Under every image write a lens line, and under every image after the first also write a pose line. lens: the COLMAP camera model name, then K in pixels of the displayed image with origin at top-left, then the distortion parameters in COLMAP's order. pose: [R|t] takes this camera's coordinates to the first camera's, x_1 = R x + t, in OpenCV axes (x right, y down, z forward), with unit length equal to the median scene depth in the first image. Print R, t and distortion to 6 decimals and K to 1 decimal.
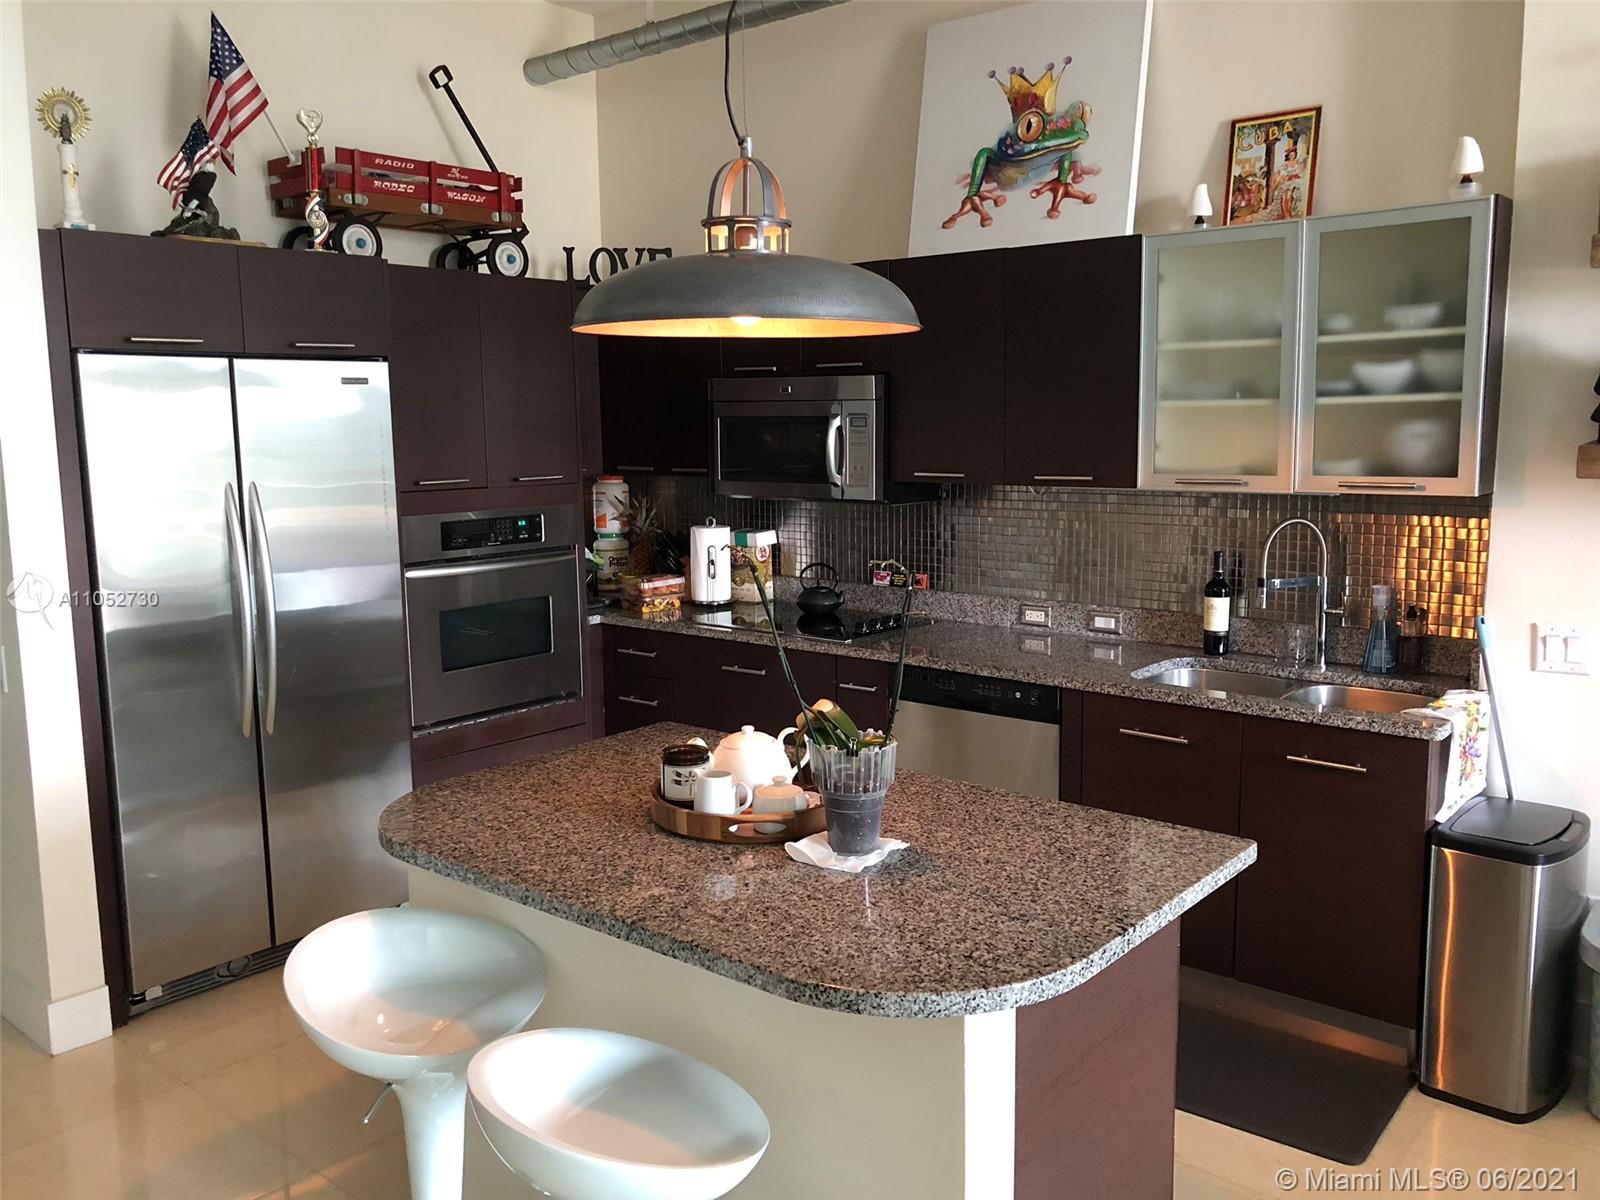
lens RADIAL K [[1307.7, 0, 800.0], [0, 1307.7, 600.0], [0, 0, 1]] dist [0.007031, 0.001383]
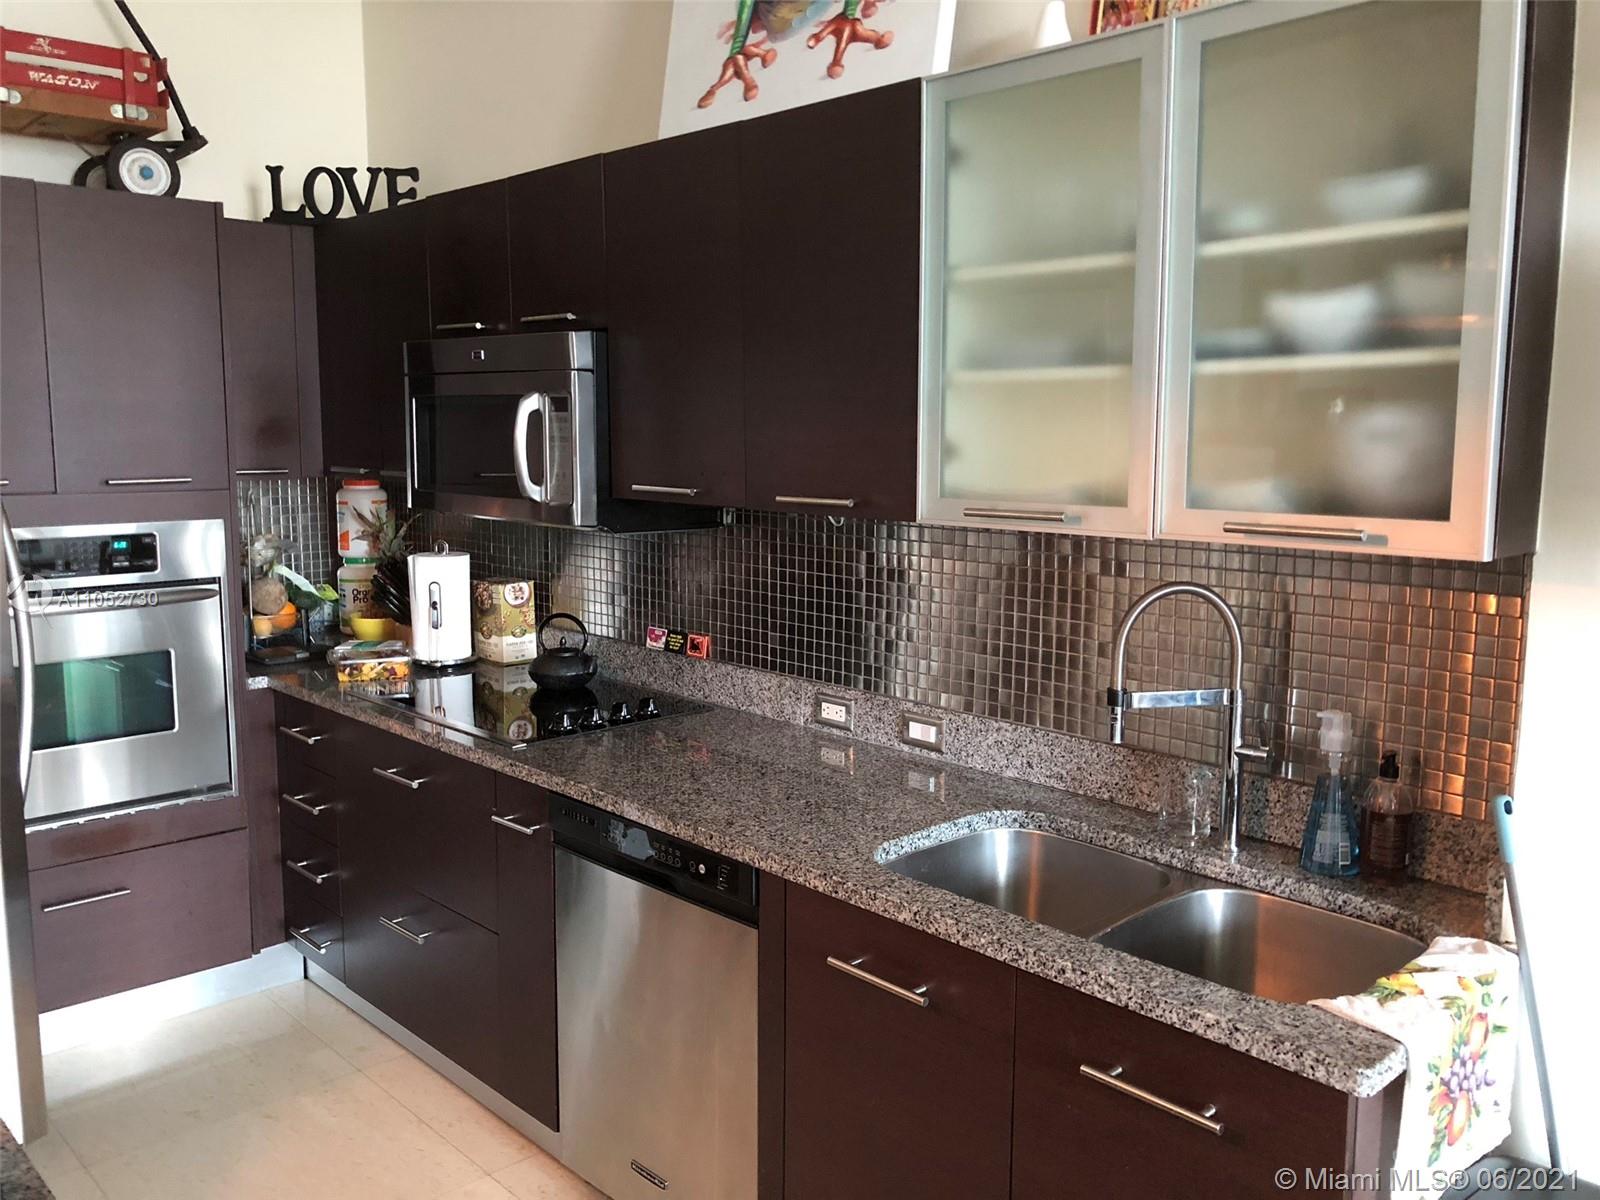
lens RADIAL K [[1306.8, 0, 796.2], [0, 1306.8, 590.6], [0, 0, 1]] dist [0.008192, 0.004681]
pose [[0.993011, 0.030196, -0.114091, 0.252751], [-0.031557, 0.999451, -0.010140, -0.043789], [0.113722, 0.013669, 0.993419, 0.389753]]
